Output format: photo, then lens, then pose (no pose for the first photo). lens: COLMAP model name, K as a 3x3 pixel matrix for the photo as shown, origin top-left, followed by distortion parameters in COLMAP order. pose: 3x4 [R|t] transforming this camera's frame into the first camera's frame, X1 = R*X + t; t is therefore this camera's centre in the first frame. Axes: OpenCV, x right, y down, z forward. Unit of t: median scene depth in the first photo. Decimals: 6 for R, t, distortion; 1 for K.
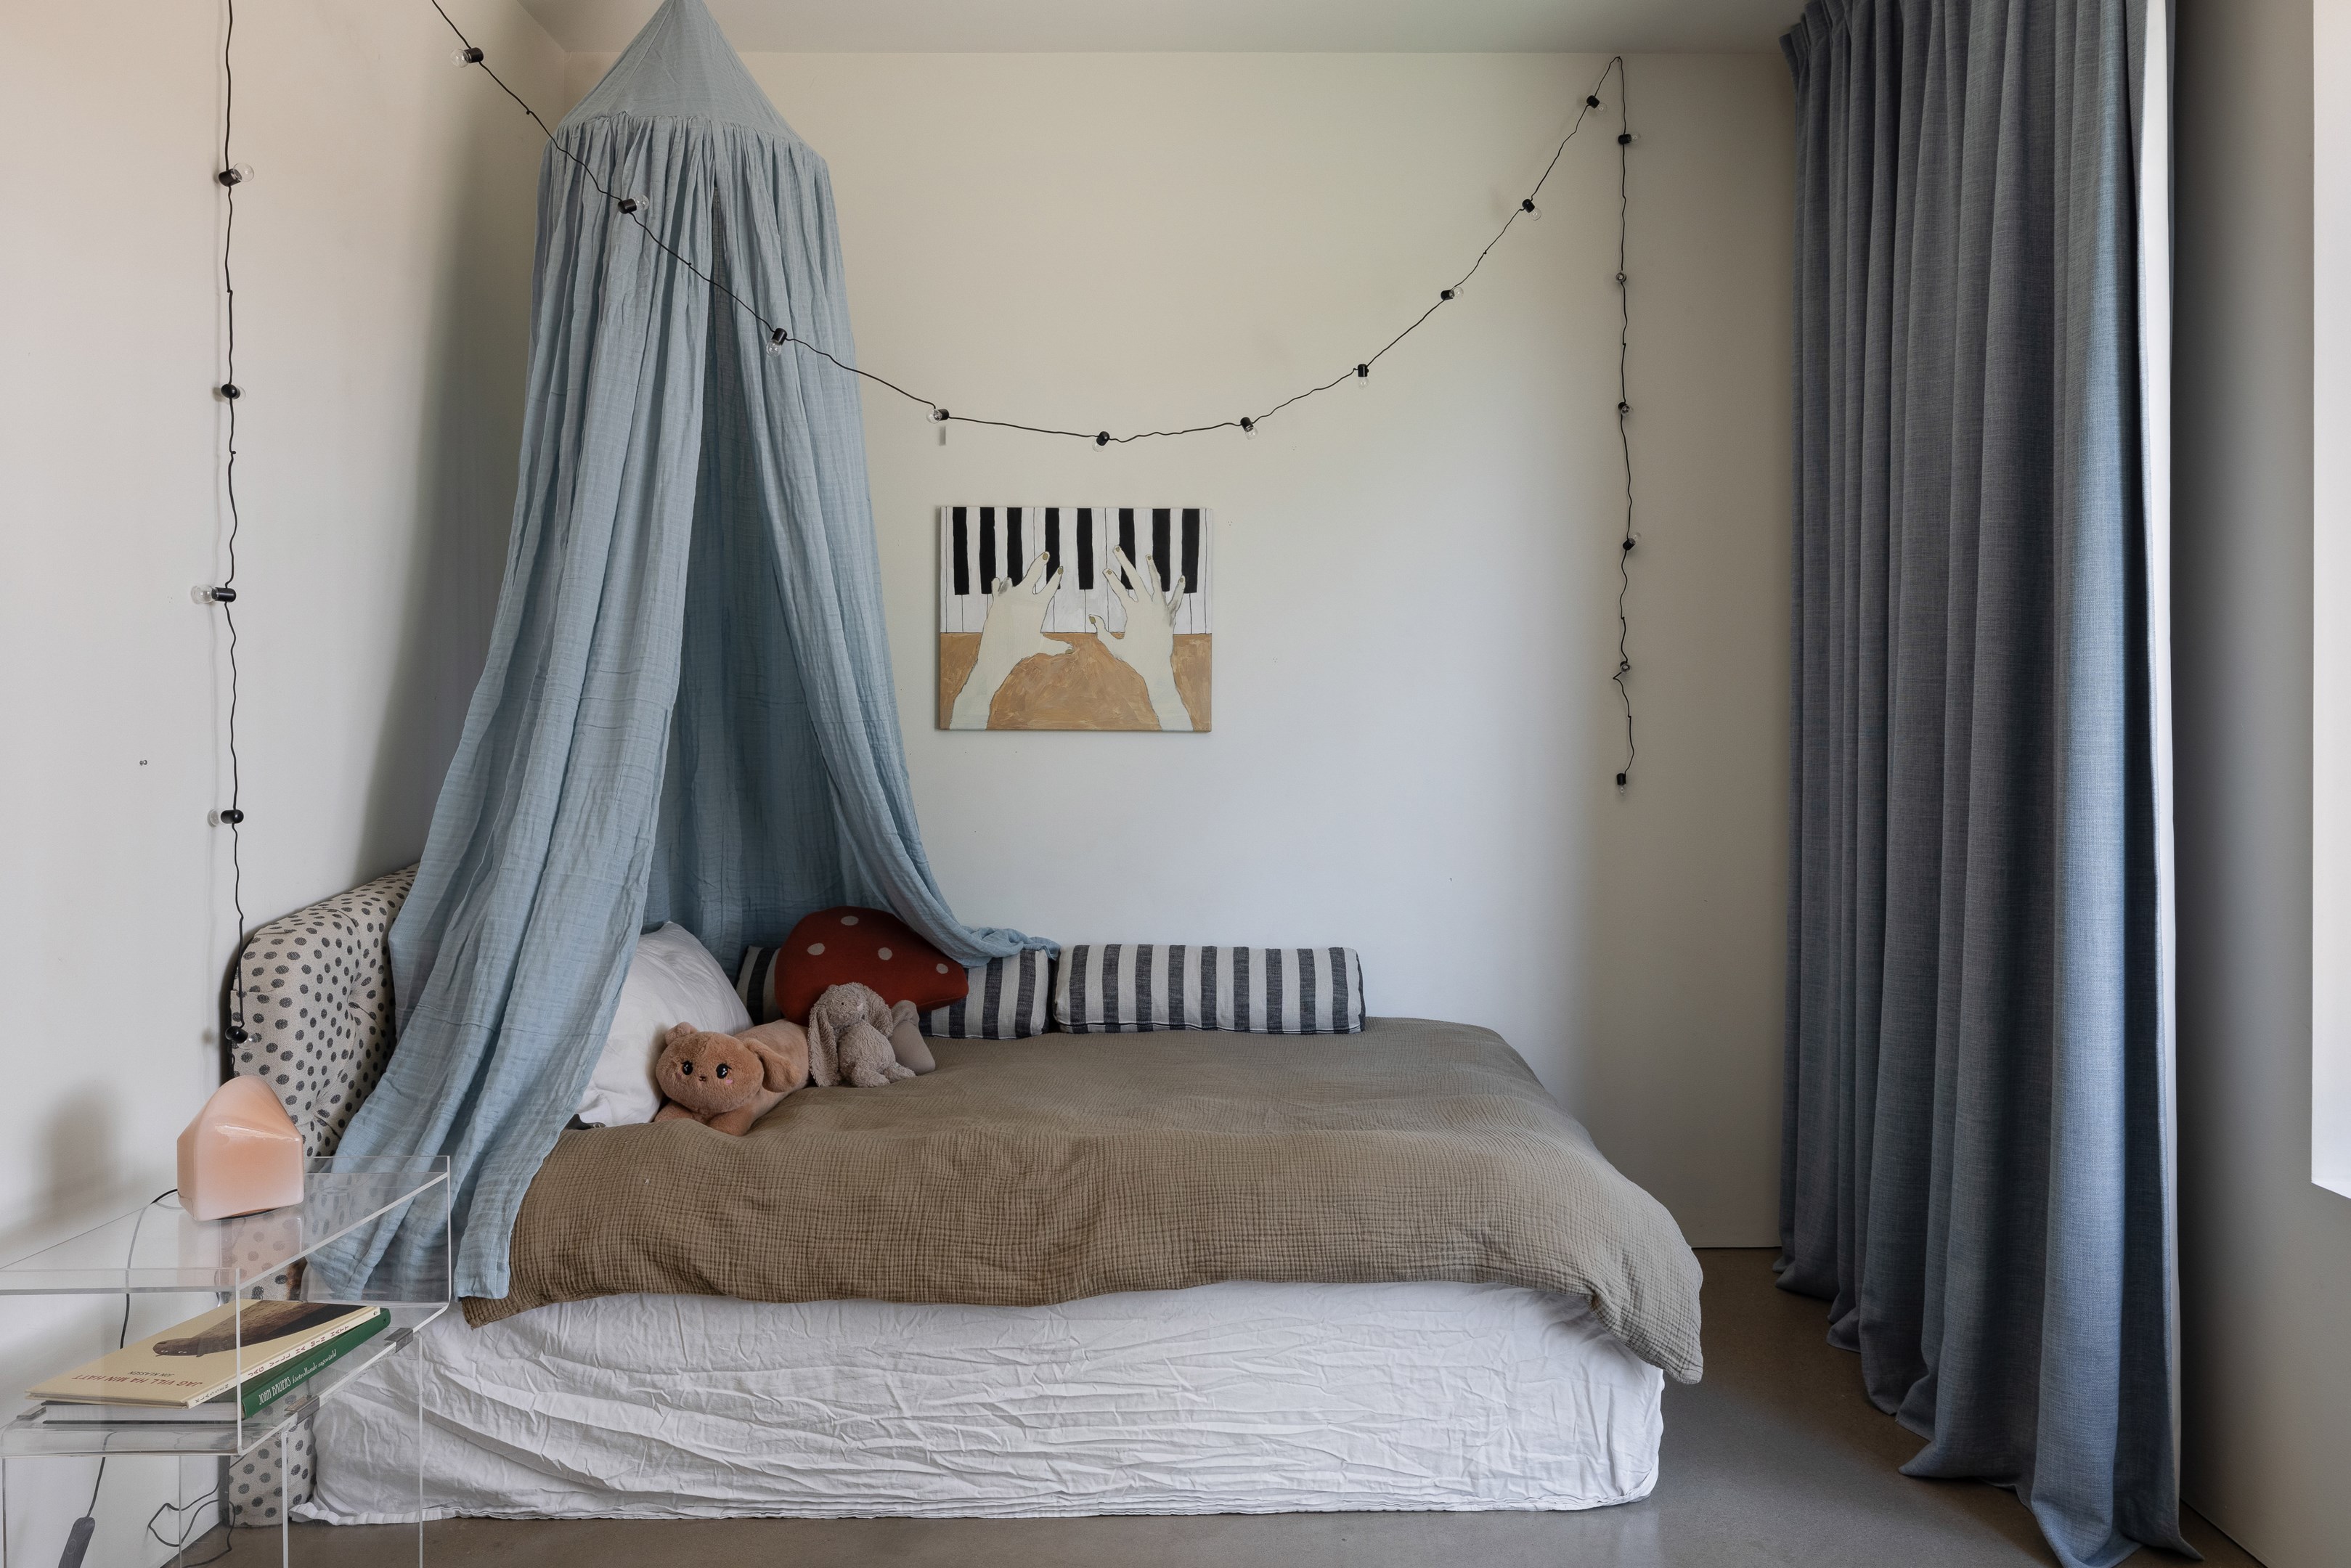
lens RADIAL K [[1552.2, 0, 1174.4], [0, 1552.2, 769.6], [0, 0, 1]] dist [0.006137, 0.000643]
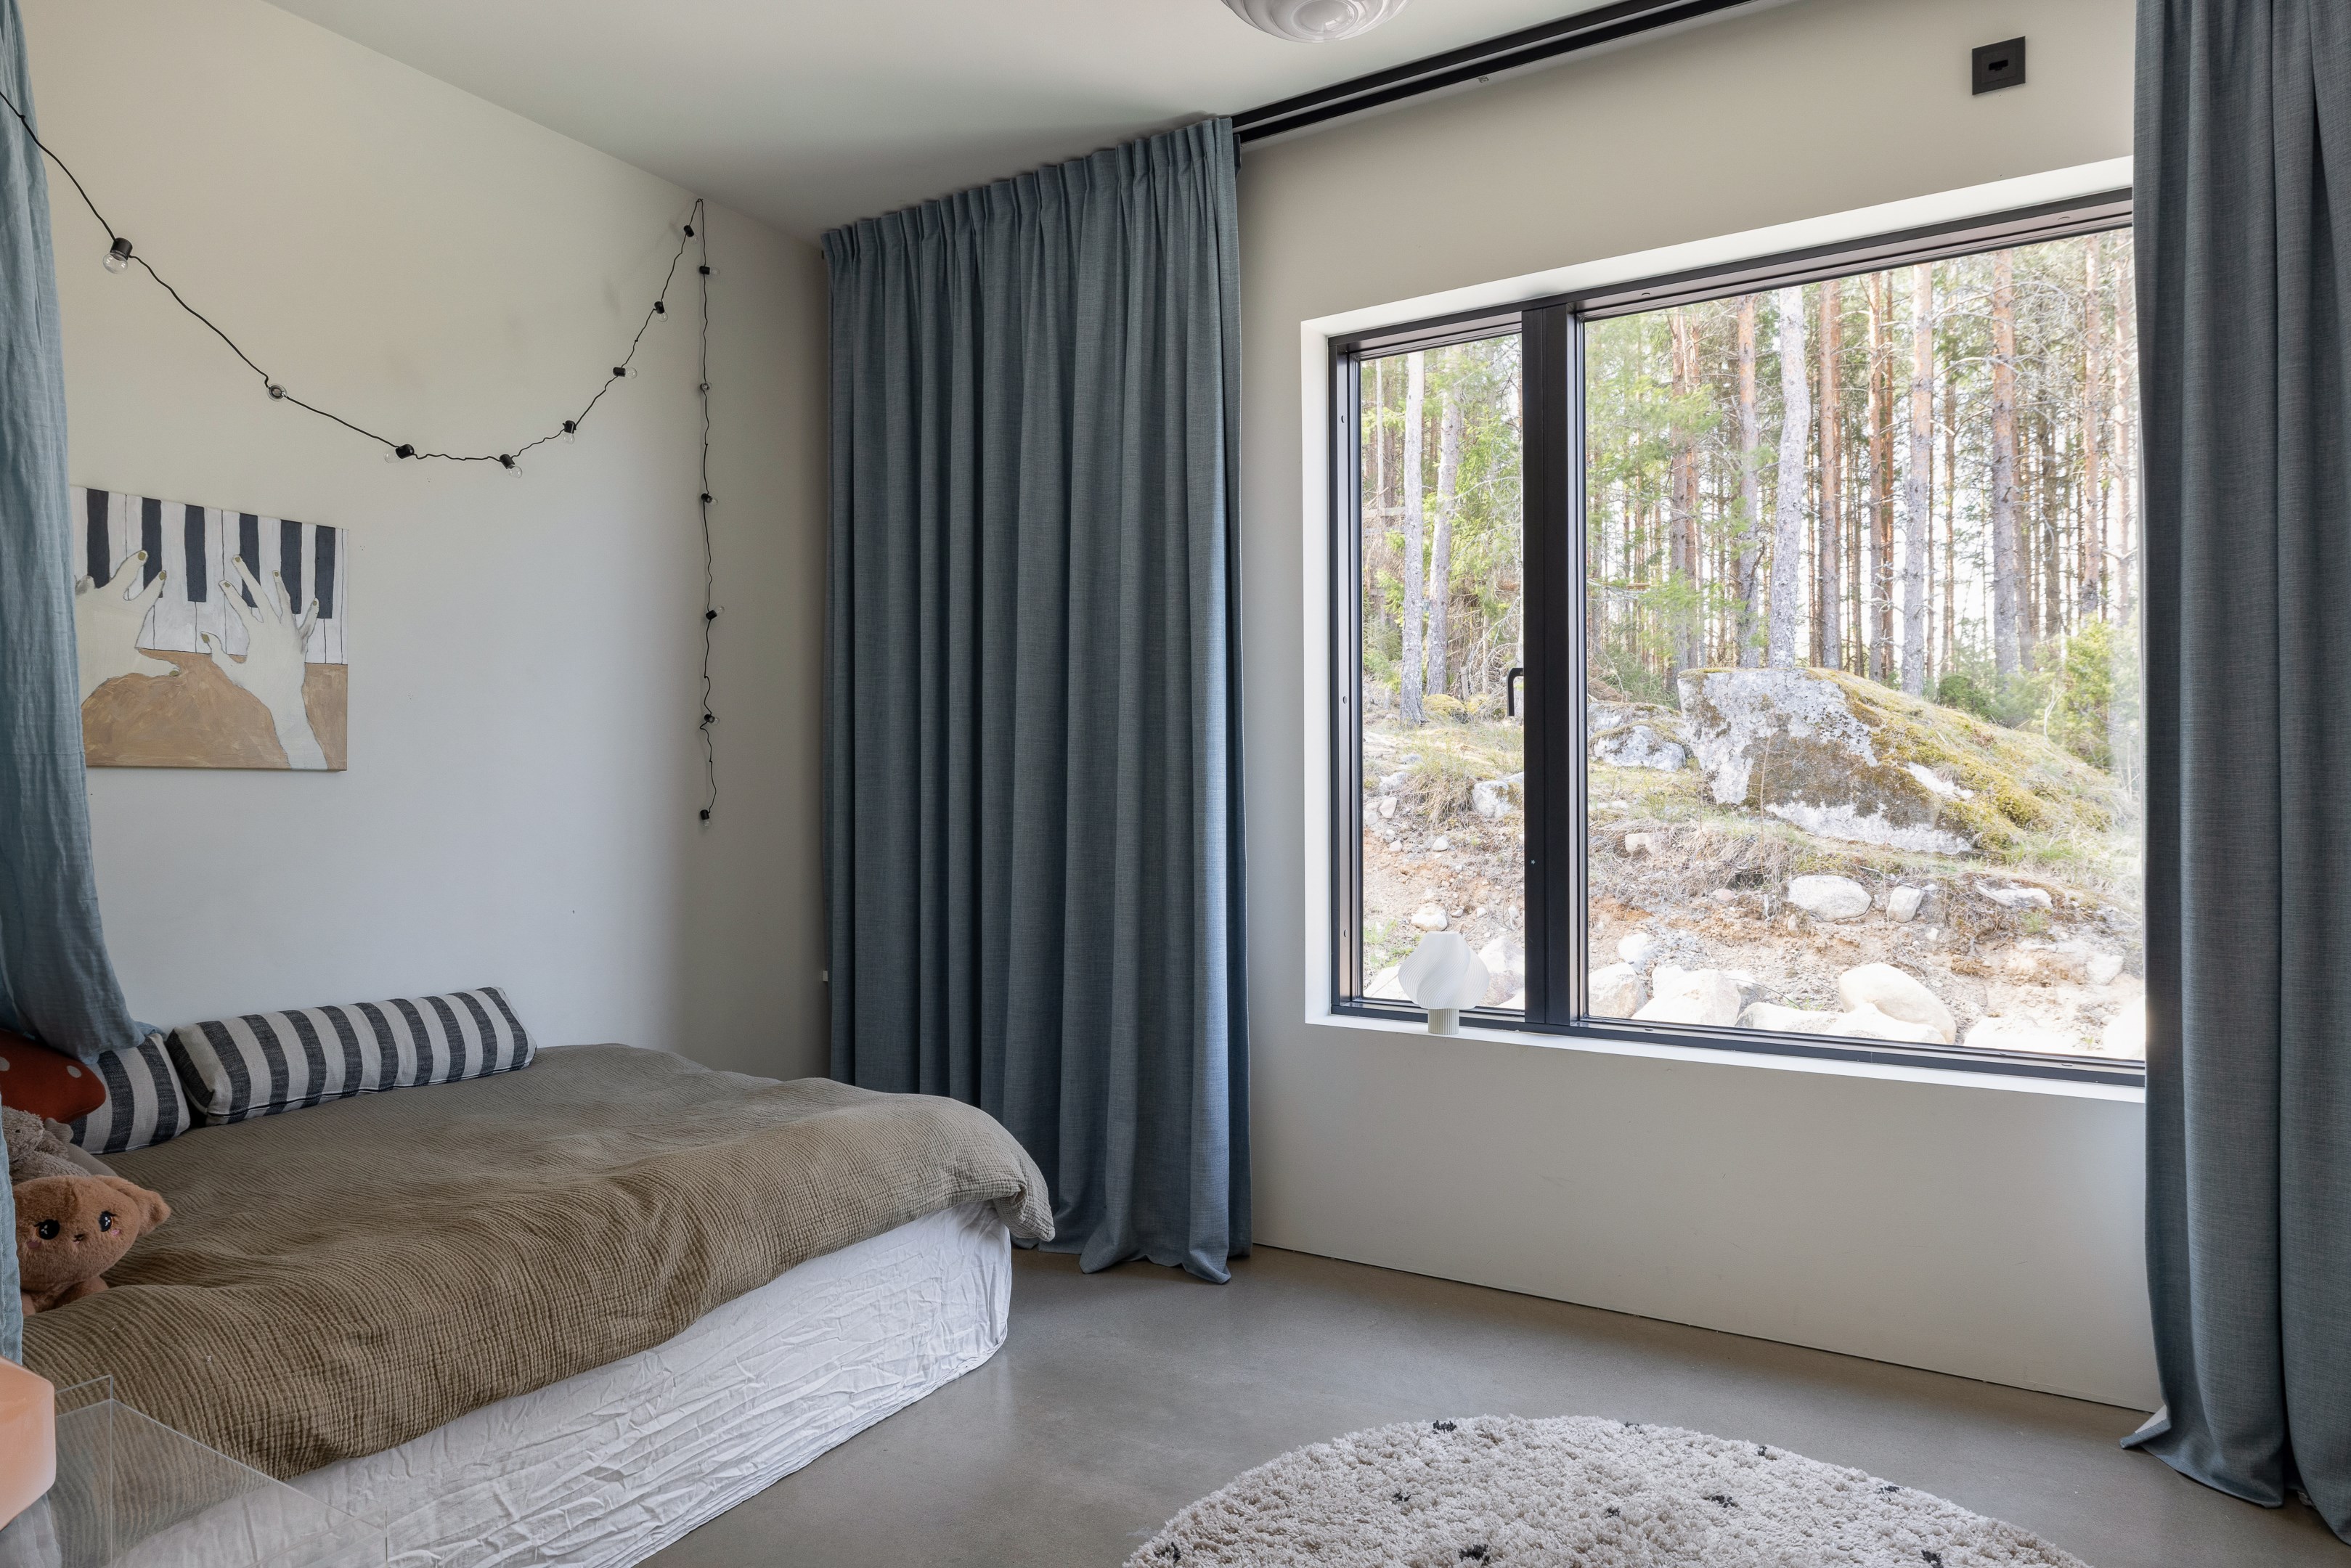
lens RADIAL K [[1387.4, 0, 1173.7], [0, 1387.4, 795.4], [0, 0, 1]] dist [0.000071, 0.000552]
pose [[0.527203, -0.005854, 0.849719, -0.648600], [0.015810, 0.999871, -0.002921, 0.000145], [-0.849593, 0.014974, 0.527227, 0.234507]]
